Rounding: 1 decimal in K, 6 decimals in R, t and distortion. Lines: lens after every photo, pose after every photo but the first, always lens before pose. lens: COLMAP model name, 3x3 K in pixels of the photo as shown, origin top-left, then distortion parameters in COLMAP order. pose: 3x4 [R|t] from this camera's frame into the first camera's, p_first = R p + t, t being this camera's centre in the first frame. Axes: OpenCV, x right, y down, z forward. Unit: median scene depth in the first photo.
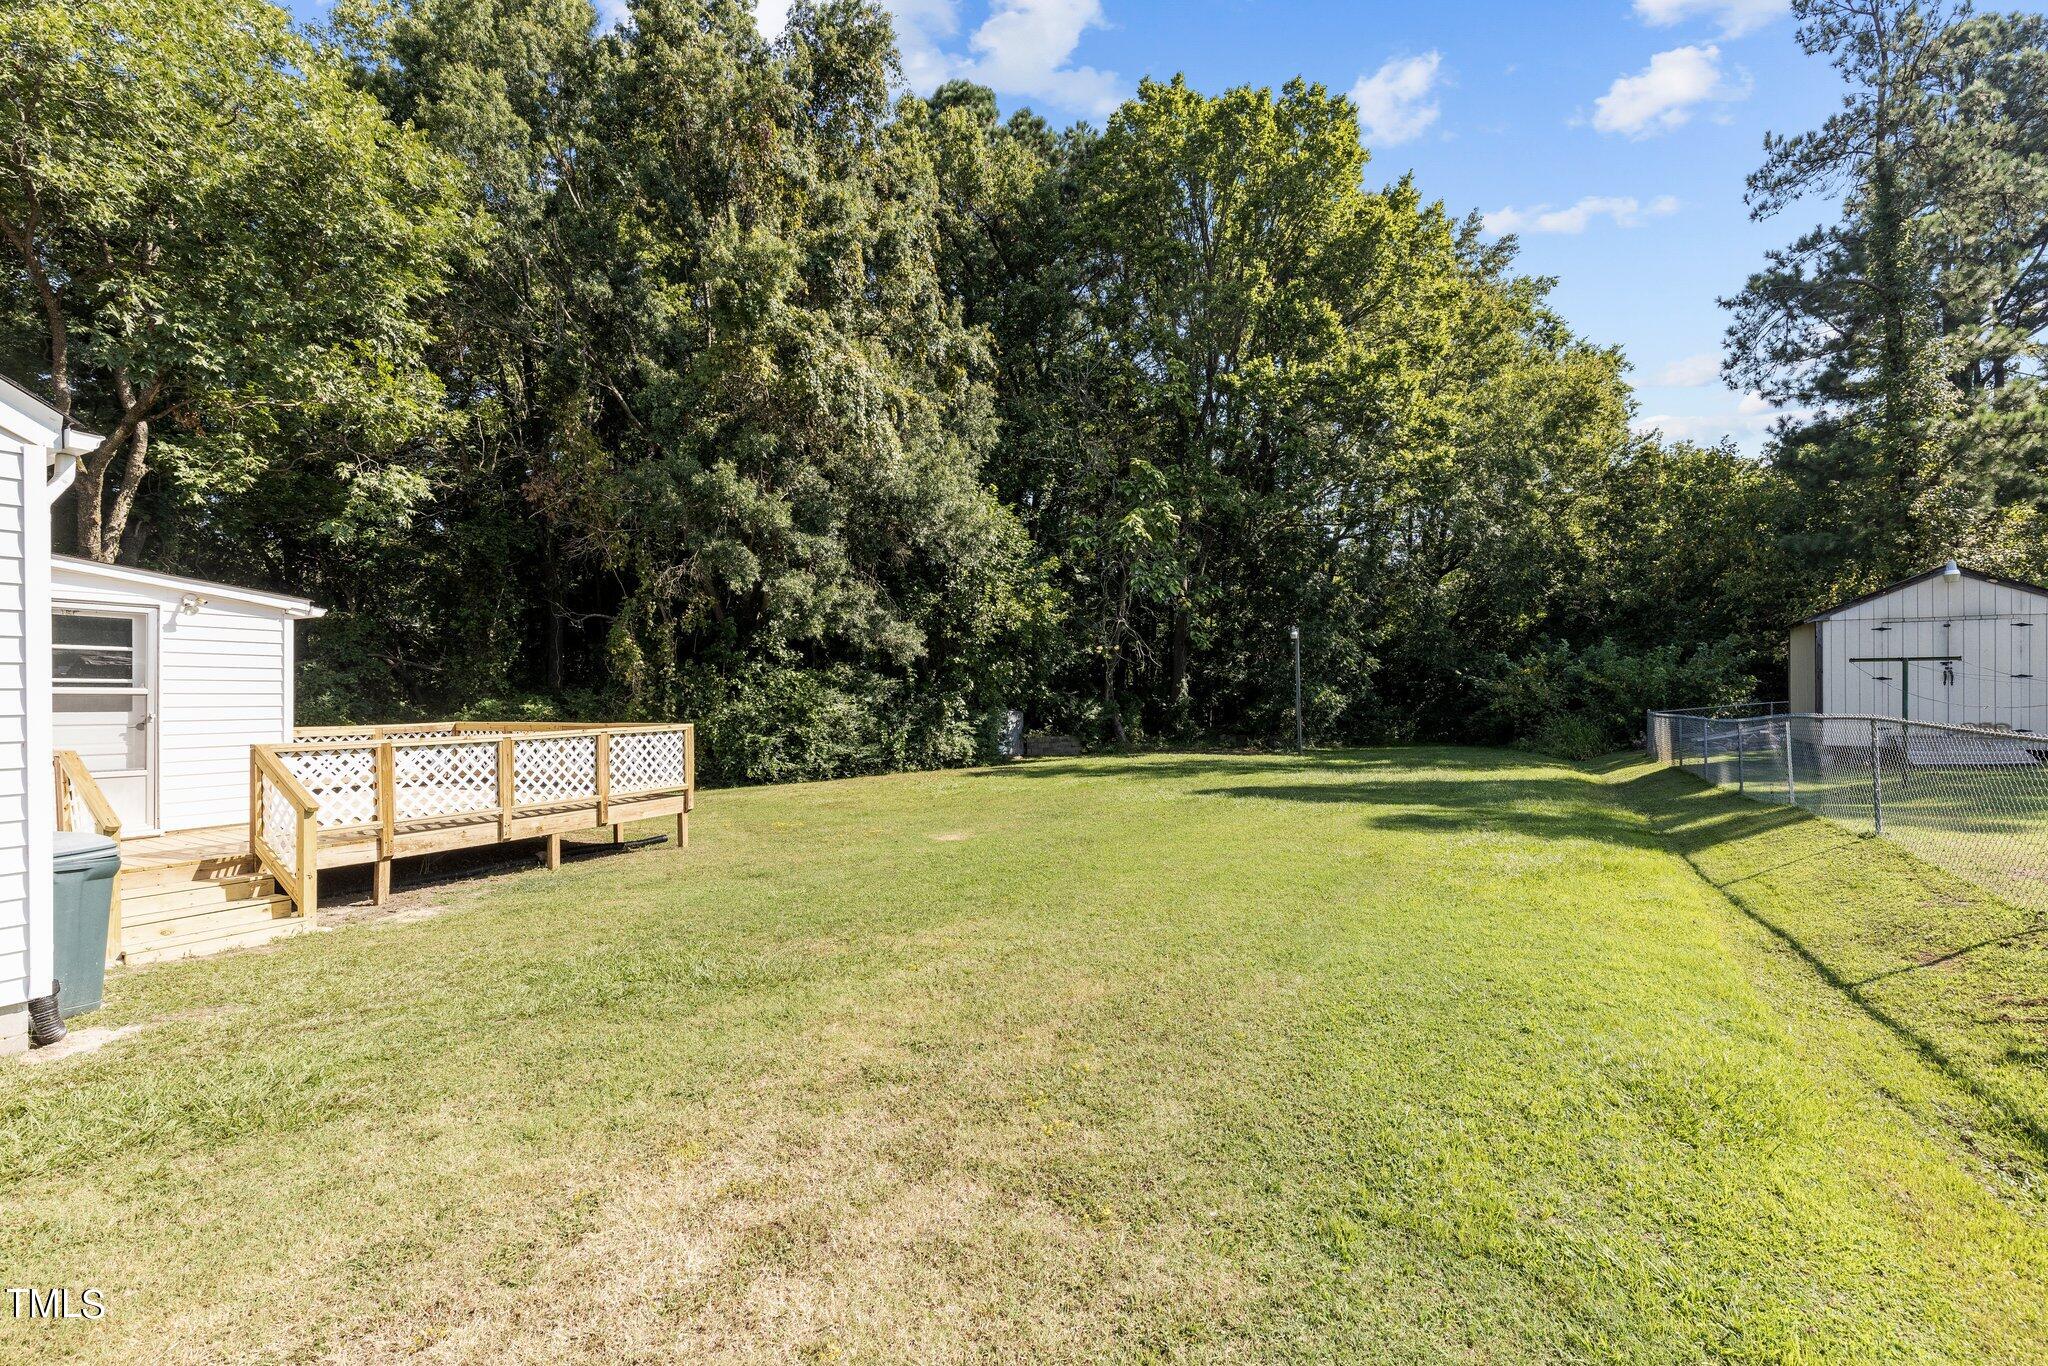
lens RADIAL K [[932.0, 0, 1019.6], [0, 932.0, 702.1], [0, 0, 1]] dist [0.001838, -0.000439]
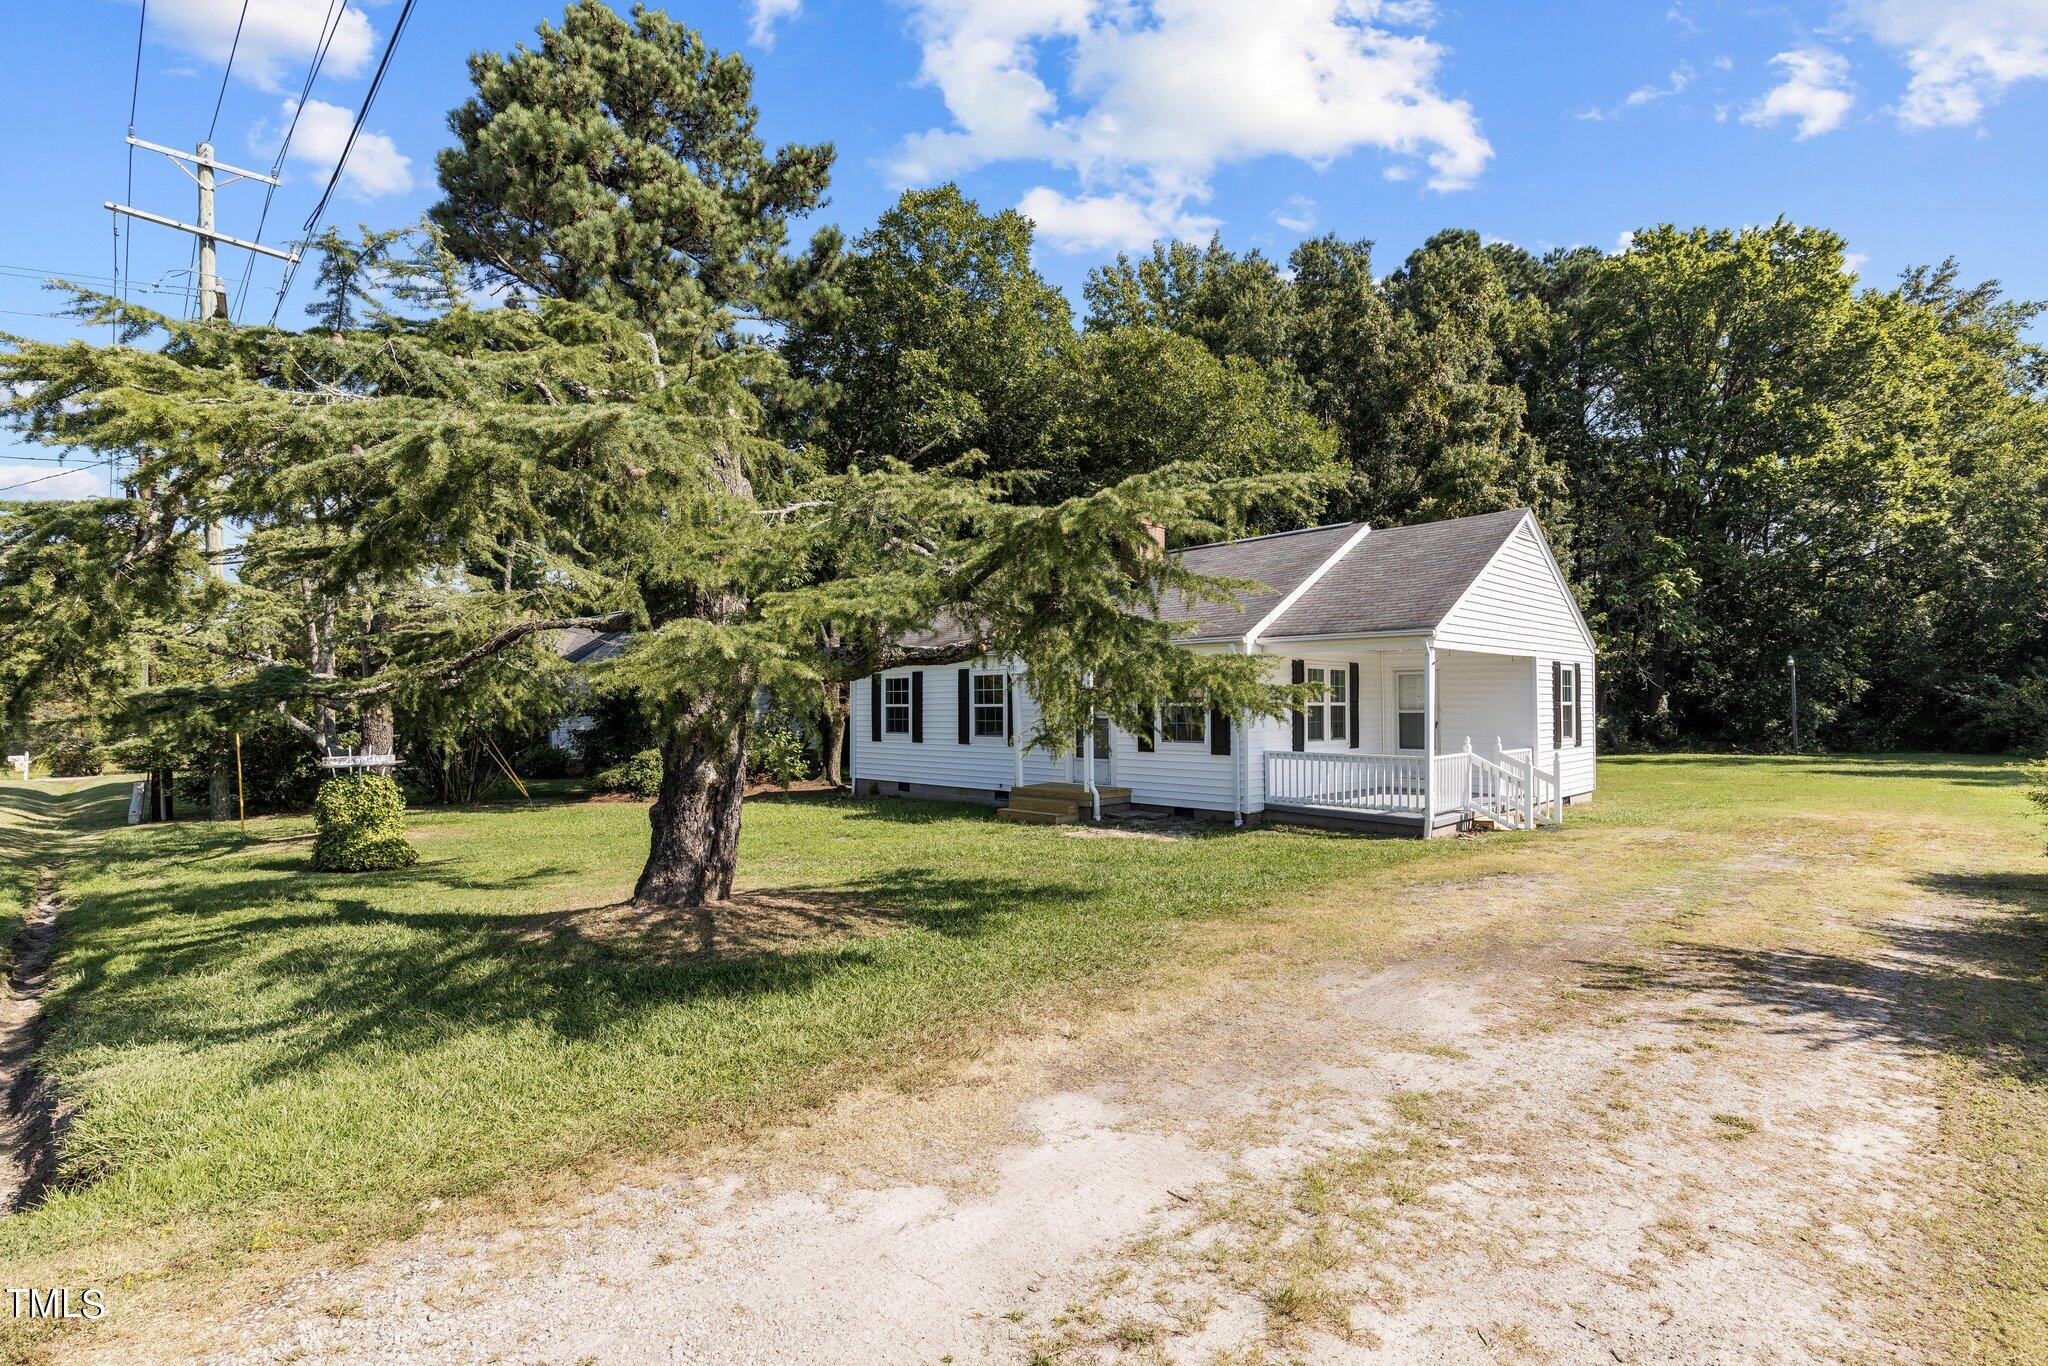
lens RADIAL K [[959.7, 0, 999.7], [0, 959.7, 699.3], [0, 0, 1]] dist [-0.001614, 0.000563]
pose [[0.954400, -0.001275, -0.298527, -0.422405], [-0.002687, 0.999914, -0.012862, -0.003102], [0.298517, 0.013077, 0.954315, -0.697379]]
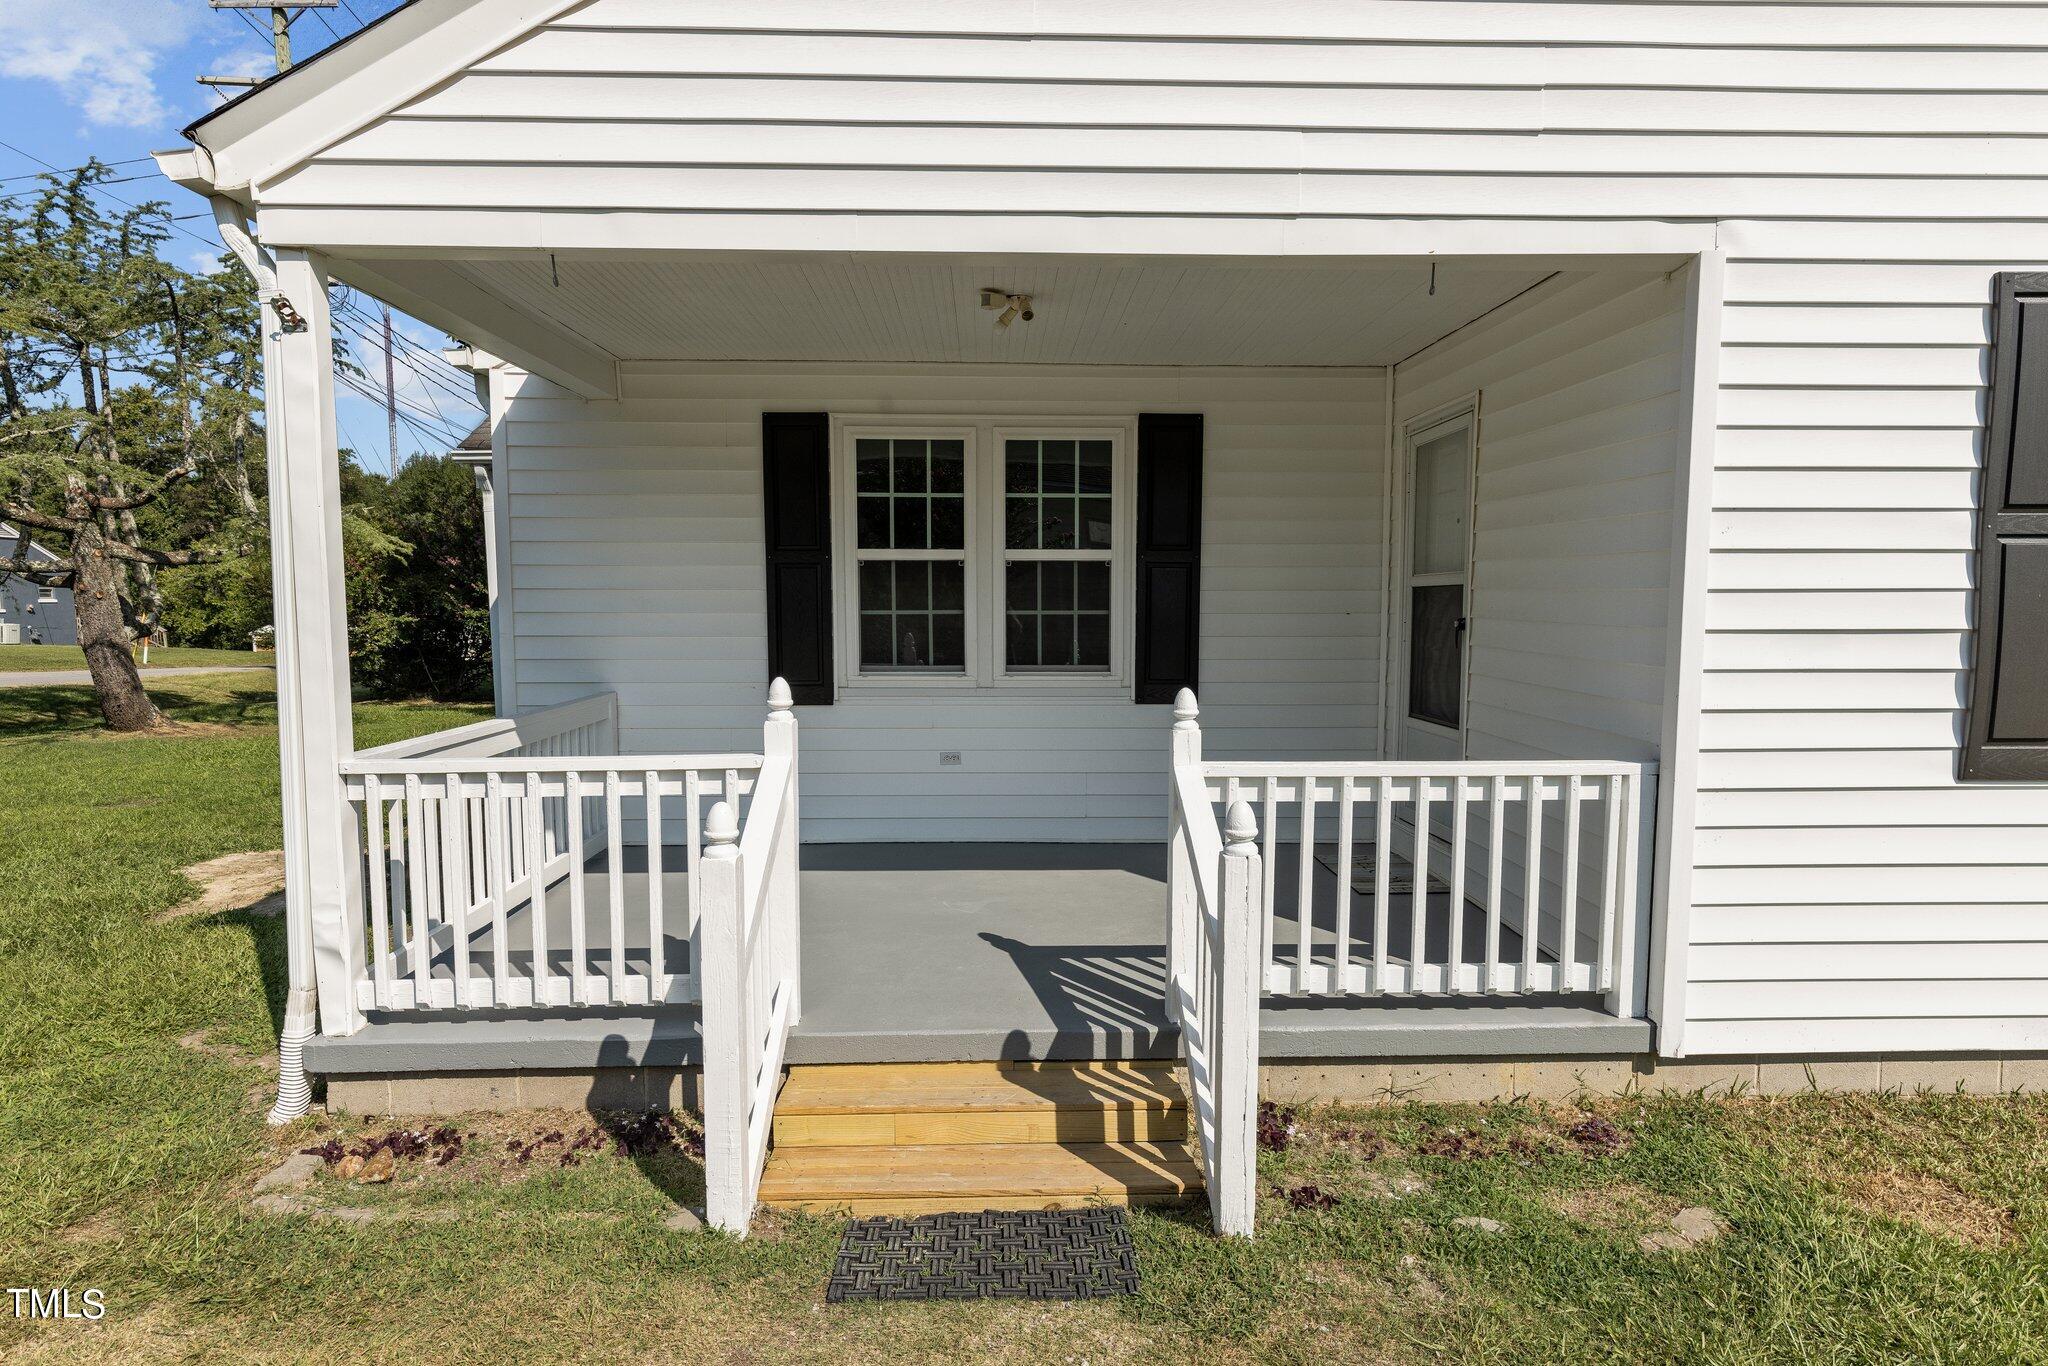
lens RADIAL K [[1140.3, 0, 1023.8], [0, 1140.3, 706.3], [0, 0, 1]] dist [0.007500, -0.000508]
pose [[0.502790, 0.084096, -0.860308, -0.174432], [-0.011492, 0.995819, 0.090626, 0.001451], [0.864332, -0.035680, 0.501654, -0.080992]]
